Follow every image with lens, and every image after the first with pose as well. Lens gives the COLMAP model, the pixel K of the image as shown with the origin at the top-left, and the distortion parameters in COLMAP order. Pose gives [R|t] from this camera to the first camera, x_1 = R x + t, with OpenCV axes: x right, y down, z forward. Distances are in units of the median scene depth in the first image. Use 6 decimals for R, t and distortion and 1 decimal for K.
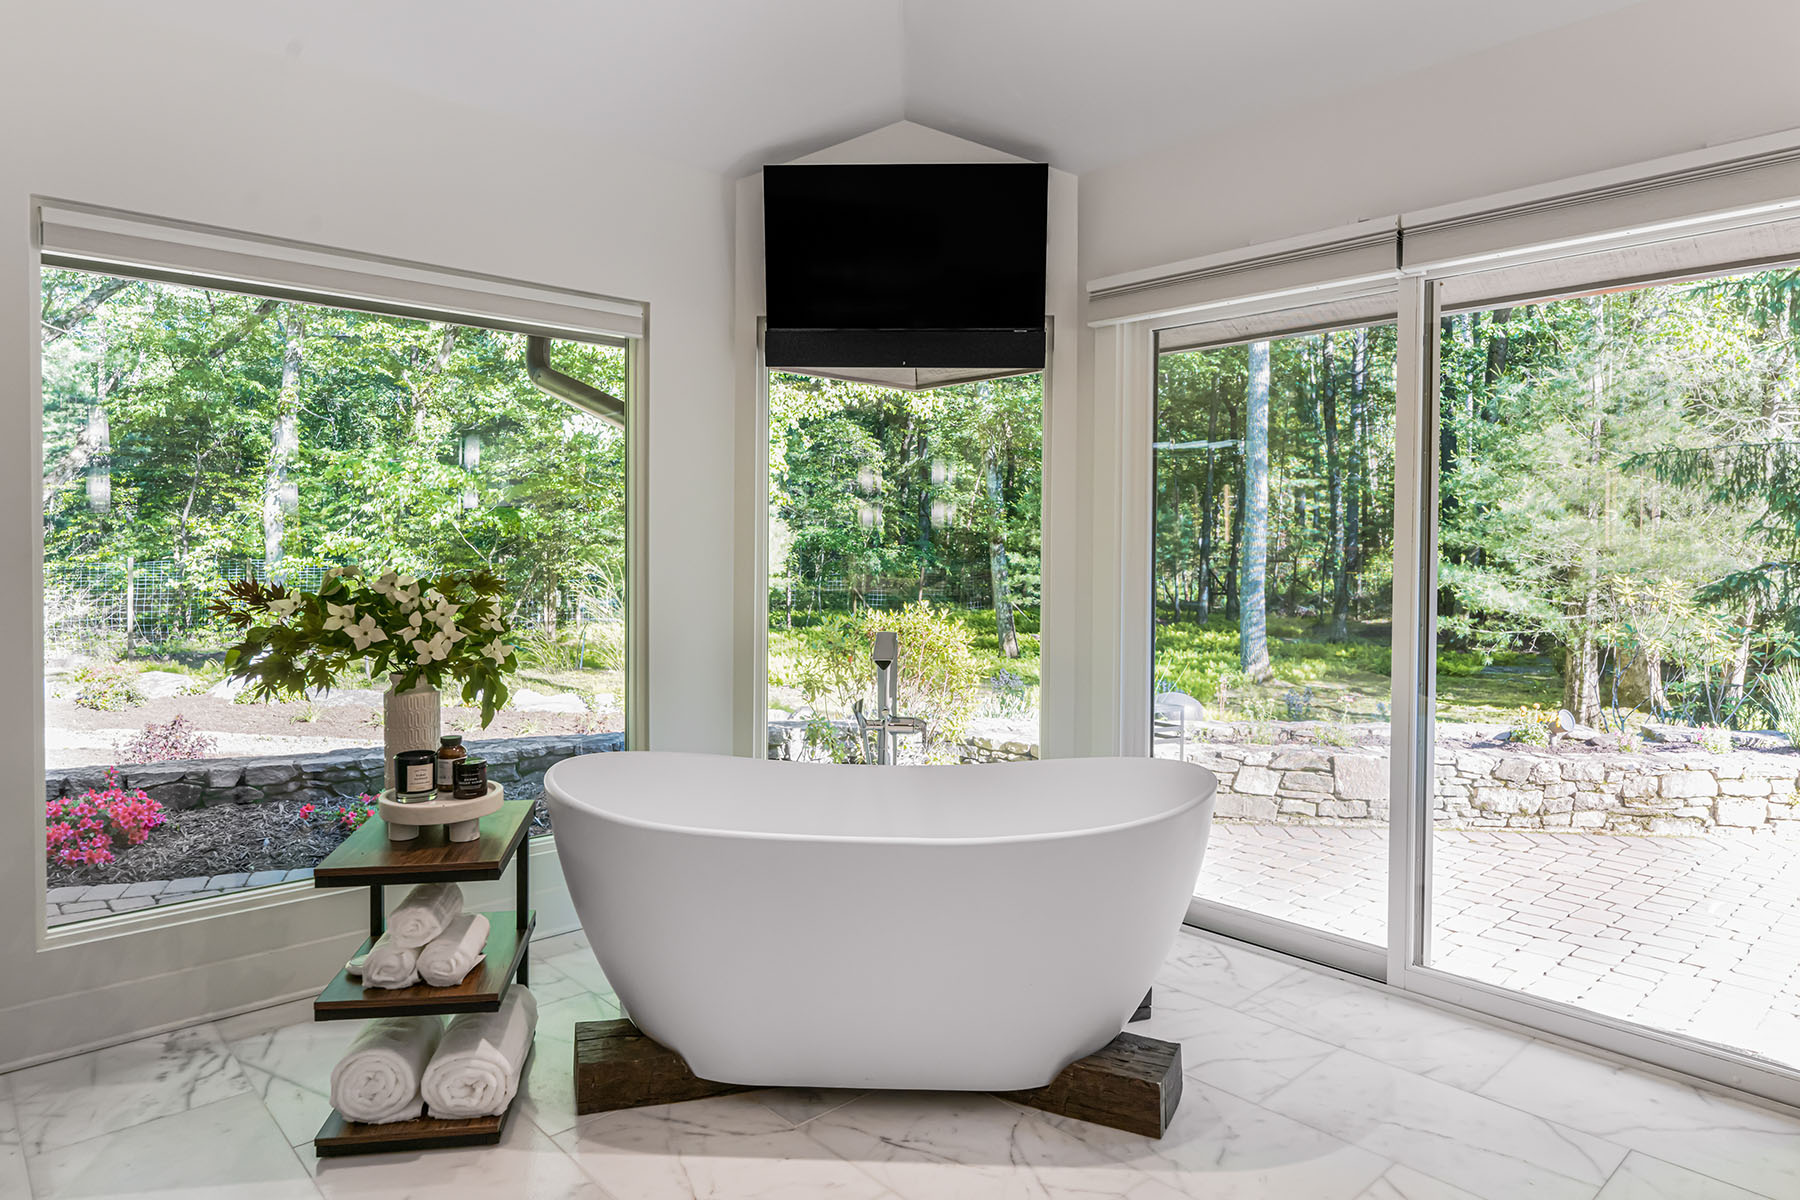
lens RADIAL K [[1083.1, 0, 899.3], [0, 1083.1, 592.5], [0, 0, 1]] dist [-0.001592, 0.003817]
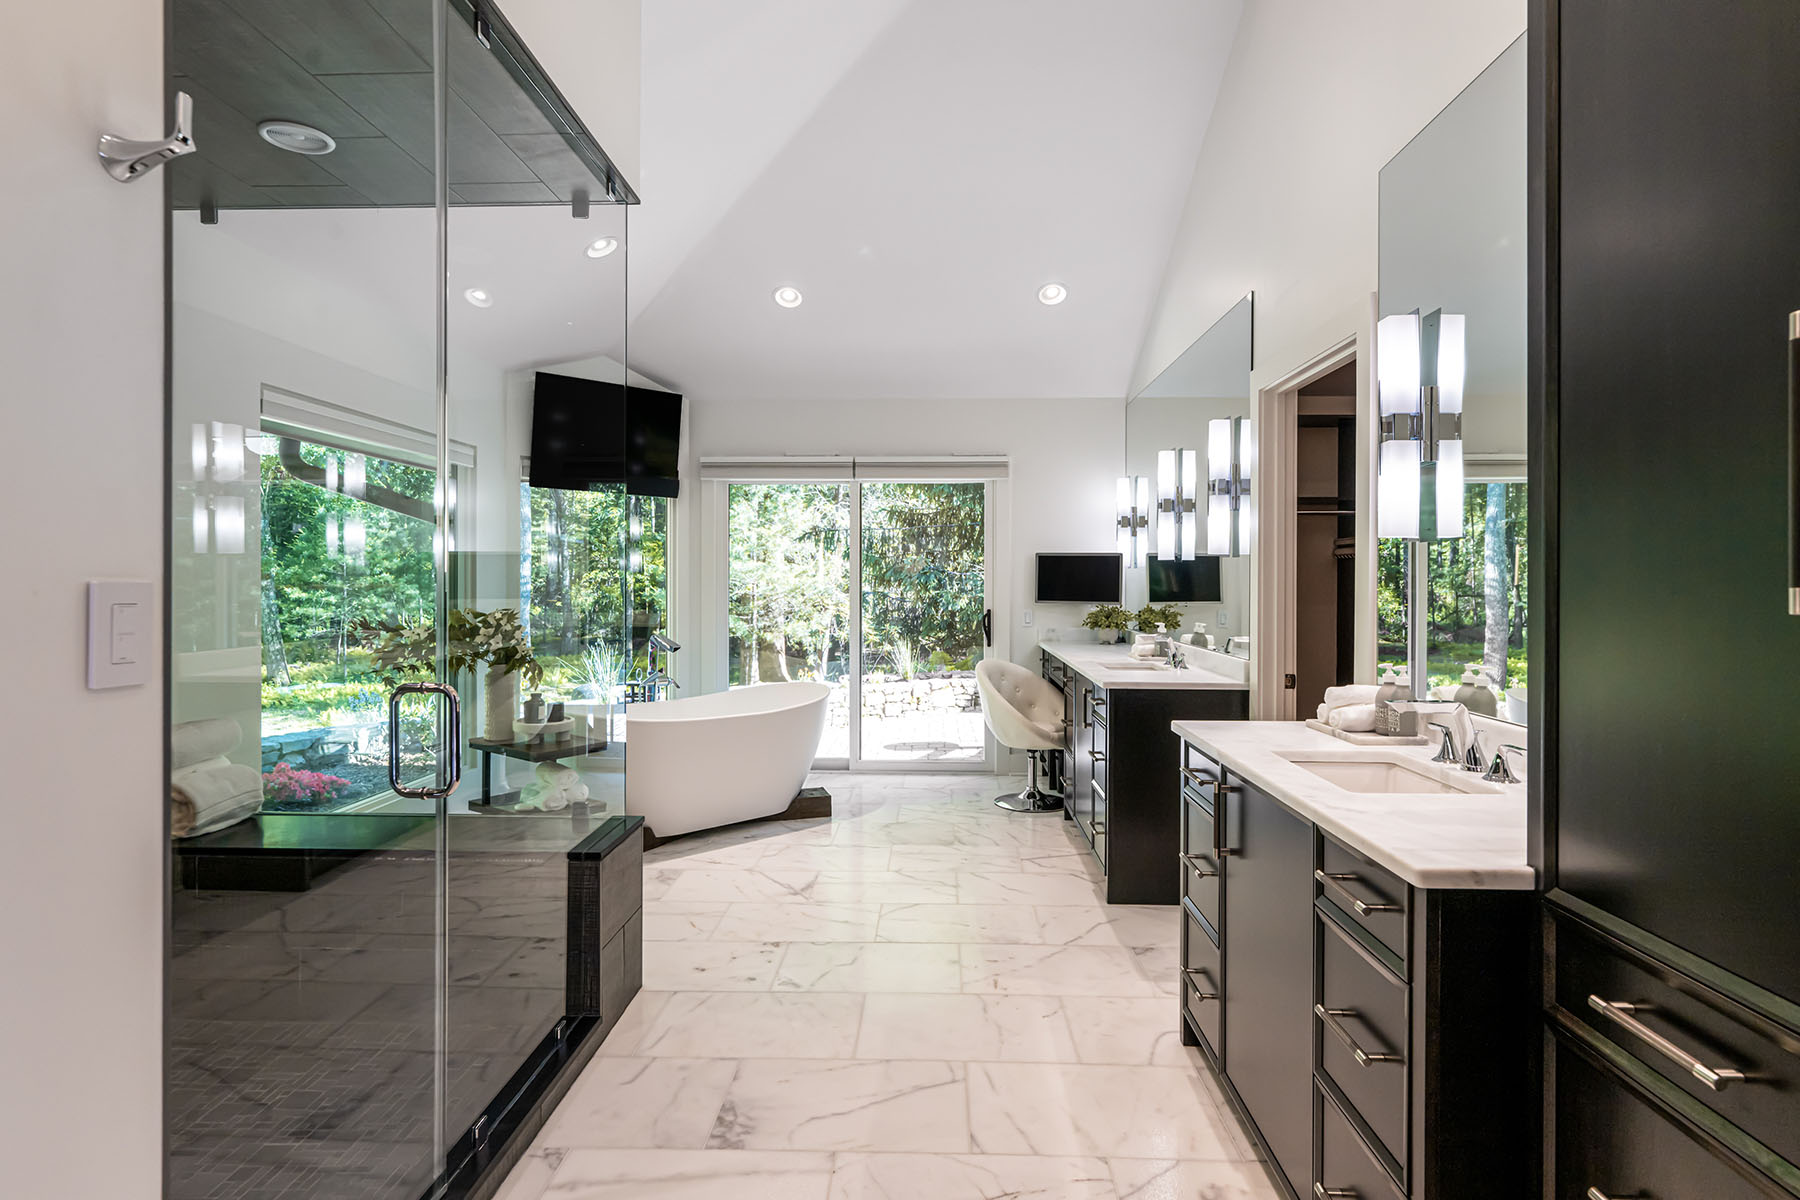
lens RADIAL K [[948.4, 0, 901.5], [0, 948.4, 592.1], [0, 0, 1]] dist [0.000475, 0.000817]
pose [[0.701129, -0.012777, 0.712920, -0.790979], [0.032129, 0.999390, -0.013687, -0.002136], [-0.712310, 0.032502, 0.701112, -0.465298]]
